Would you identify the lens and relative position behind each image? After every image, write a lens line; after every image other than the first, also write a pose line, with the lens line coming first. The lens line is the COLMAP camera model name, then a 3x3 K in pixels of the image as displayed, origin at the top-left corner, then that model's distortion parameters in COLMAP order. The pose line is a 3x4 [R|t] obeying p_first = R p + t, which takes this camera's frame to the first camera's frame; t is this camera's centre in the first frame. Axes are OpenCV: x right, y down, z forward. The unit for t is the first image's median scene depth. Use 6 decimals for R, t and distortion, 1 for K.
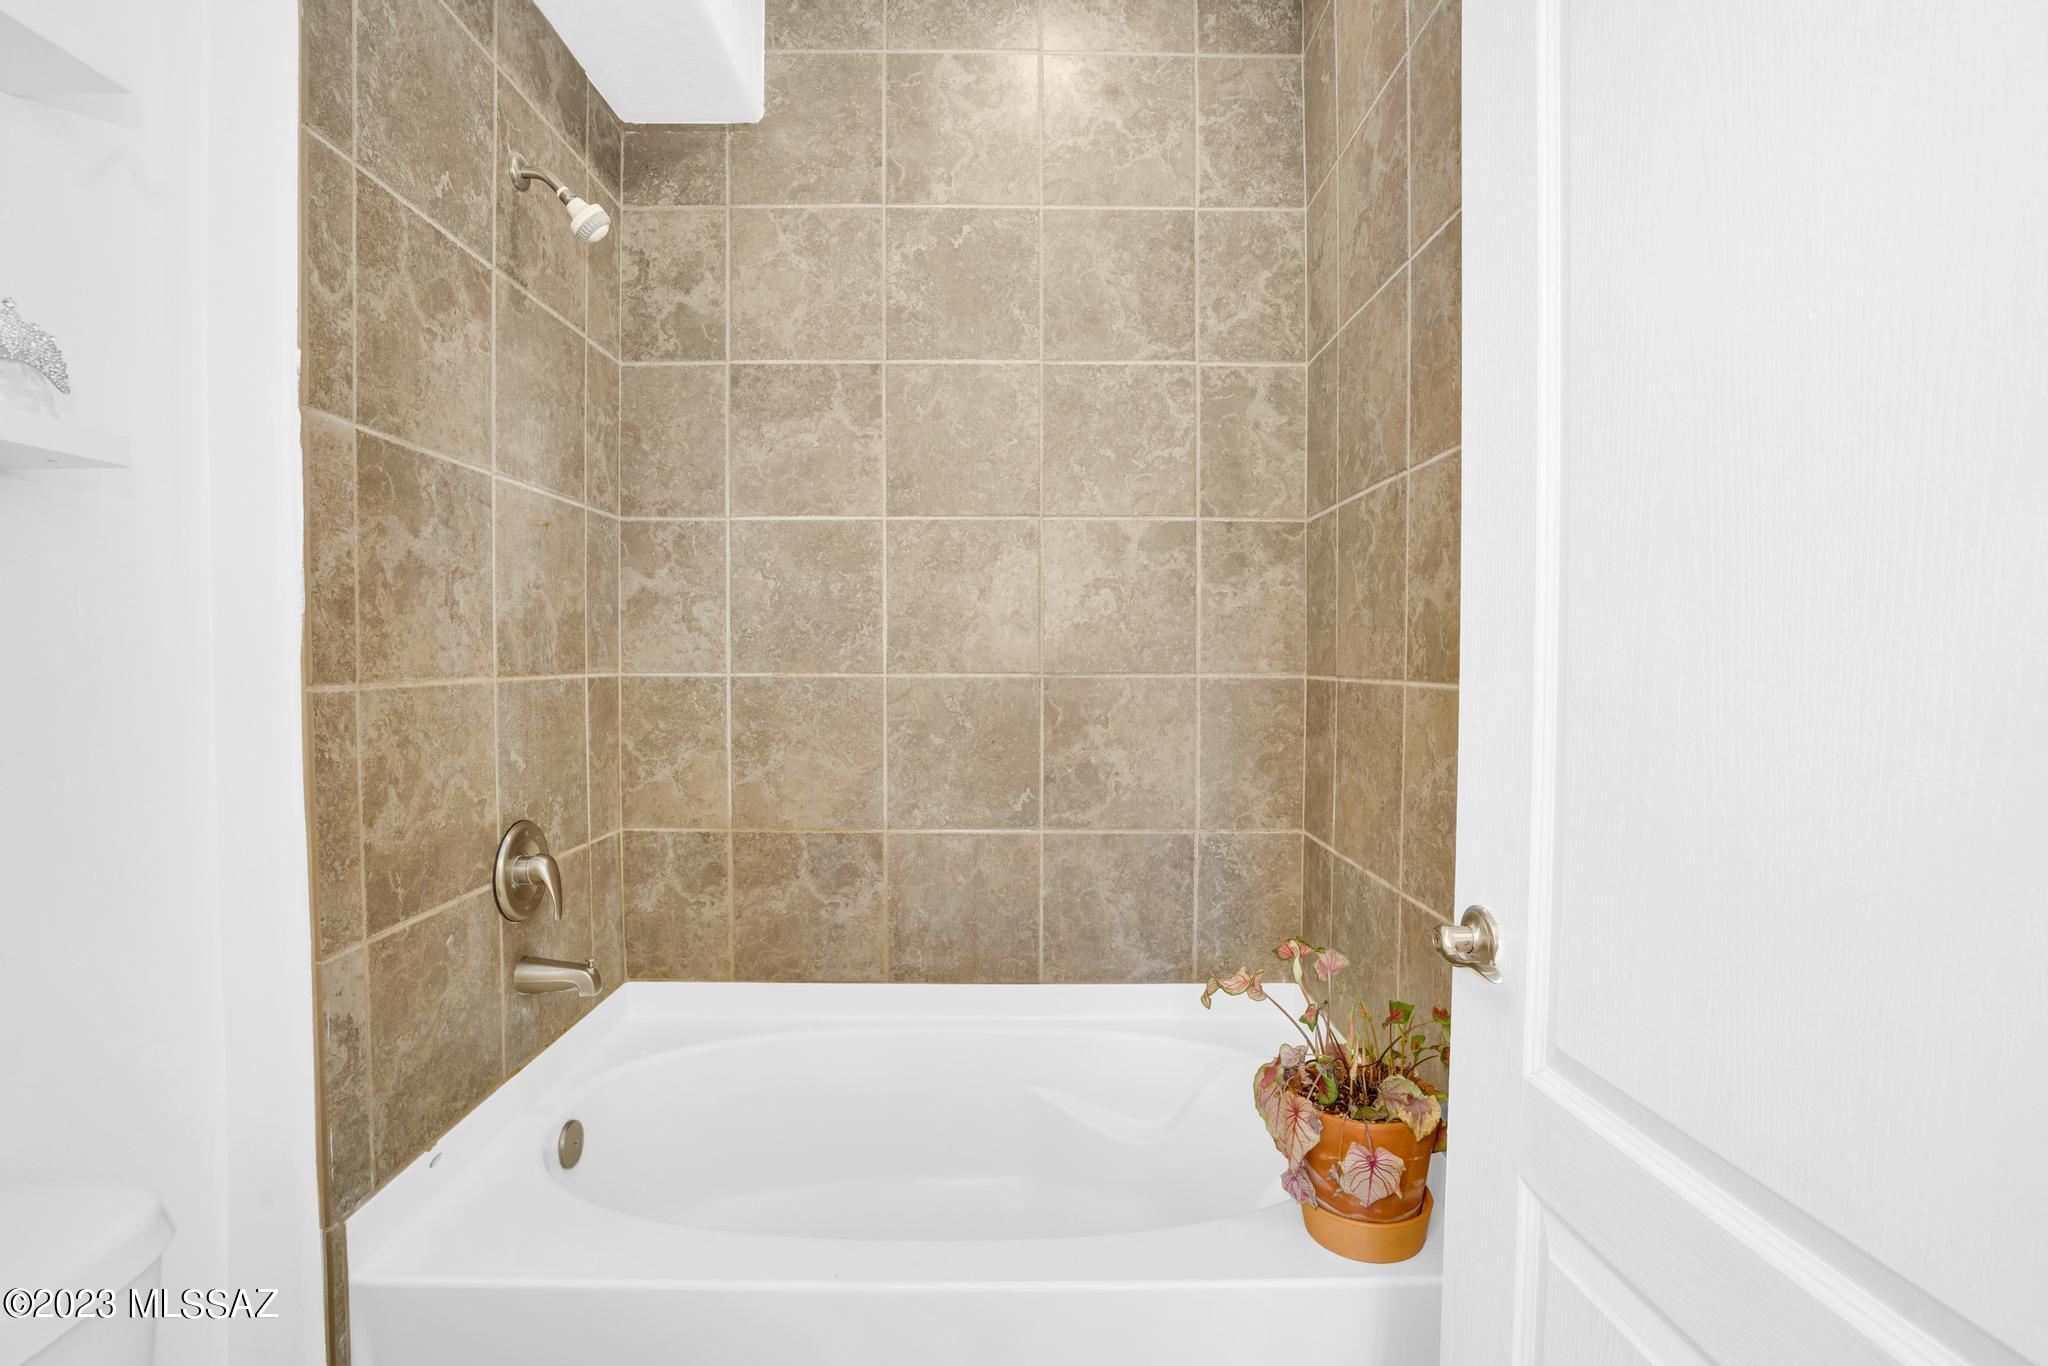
lens RADIAL K [[968.1, 0, 1021.3], [0, 968.1, 668.3], [0, 0, 1]] dist [-0.062471, 0.022623]
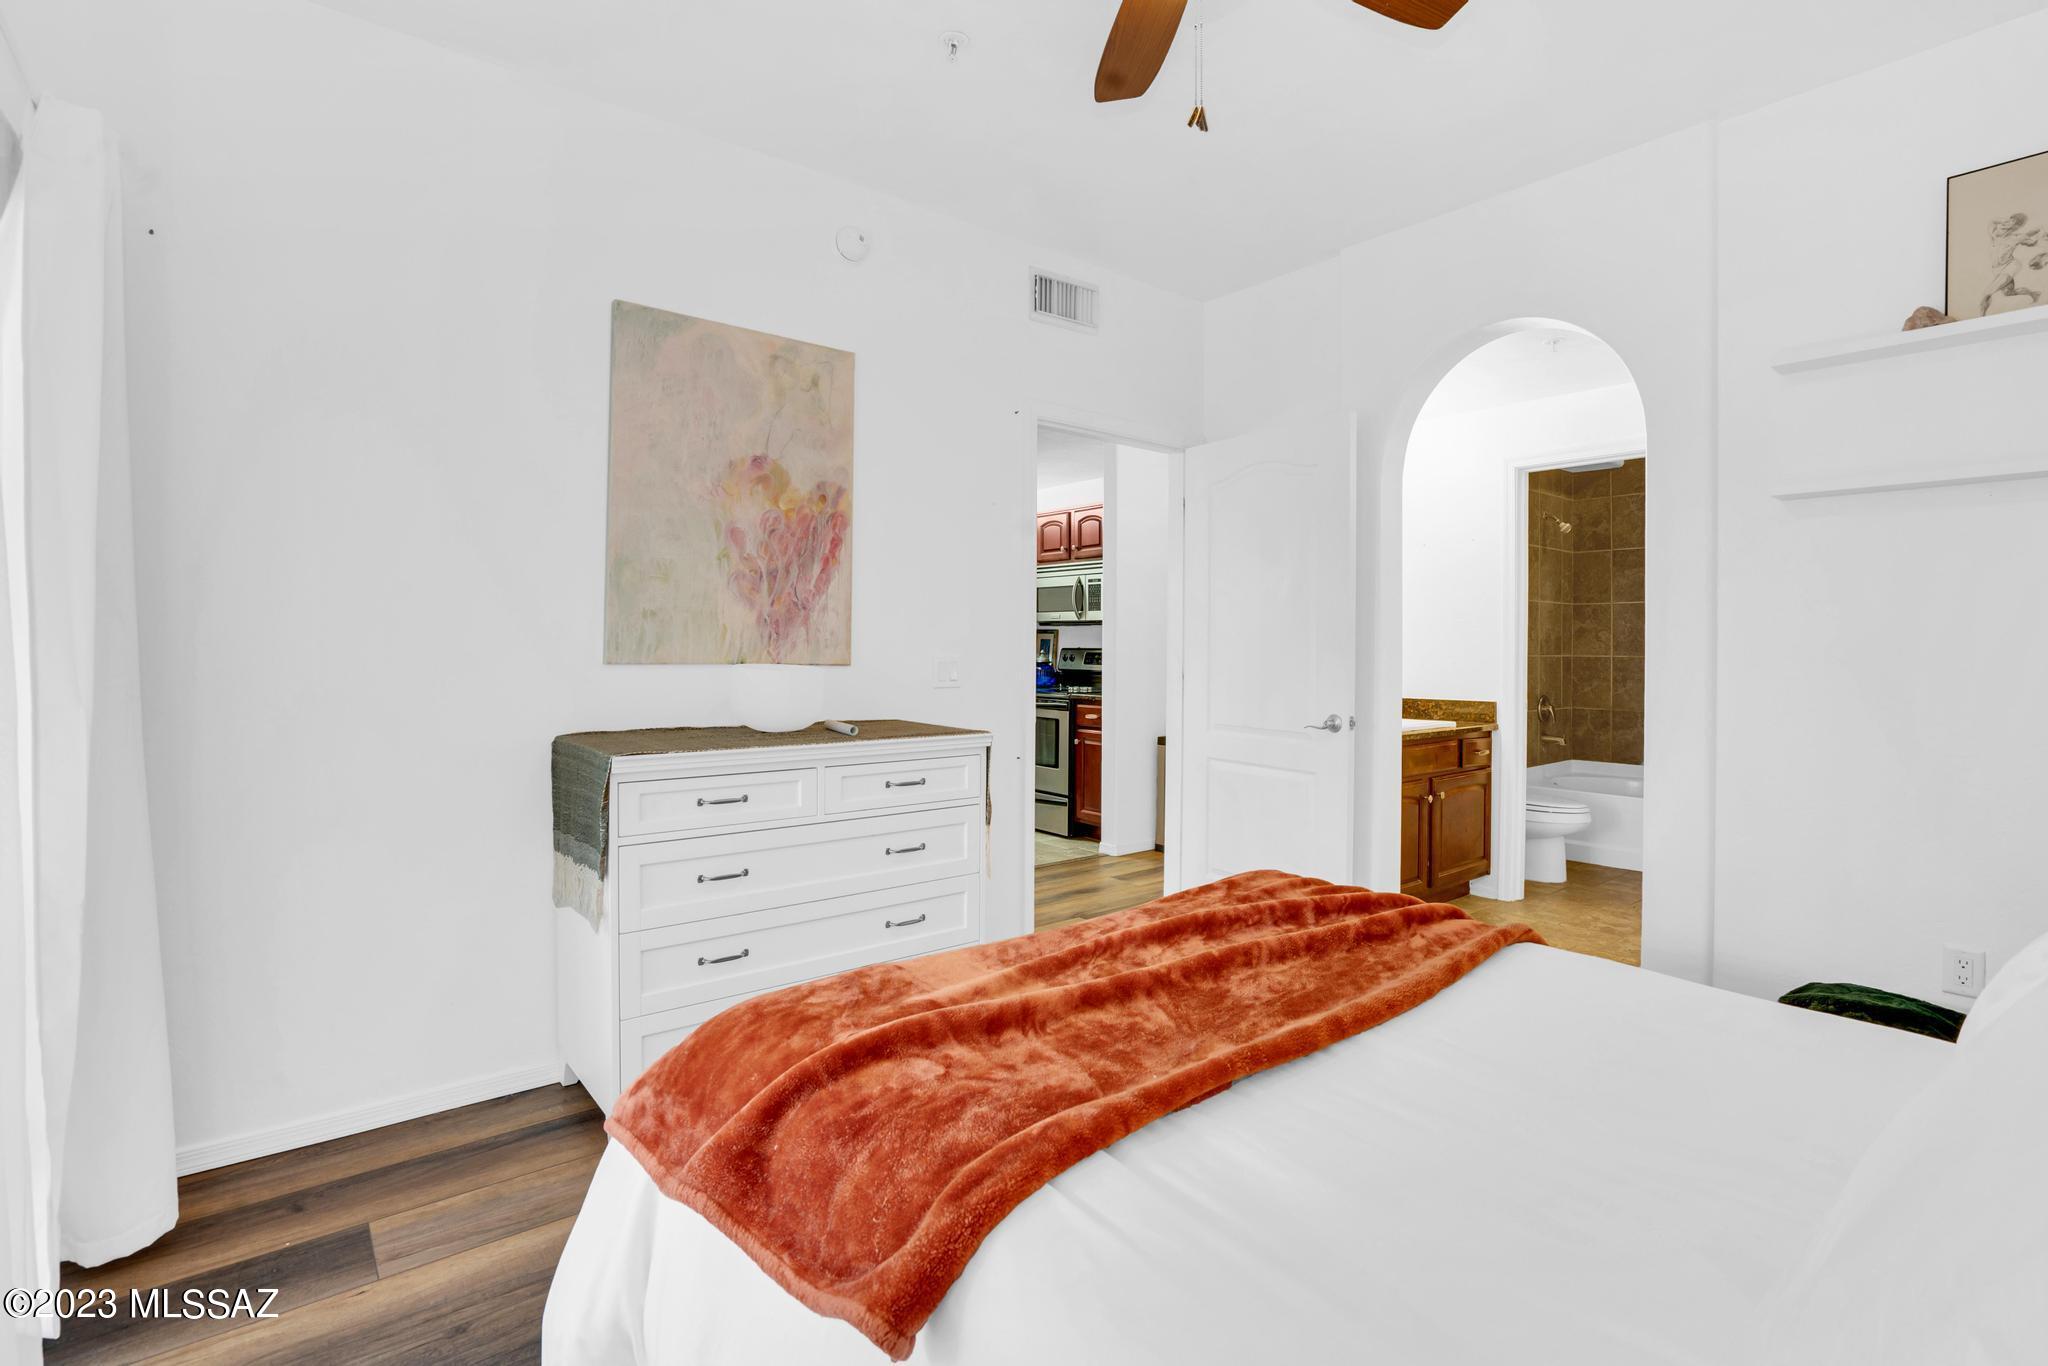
lens RADIAL K [[968.1, 0, 1021.3], [0, 968.1, 668.3], [0, 0, 1]] dist [-0.062471, 0.022623]
pose [[0.621864, 0.015520, -0.782971, 0.844786], [-0.006377, 0.999871, 0.014754, 0.012559], [0.783099, -0.004181, 0.621883, -2.219162]]
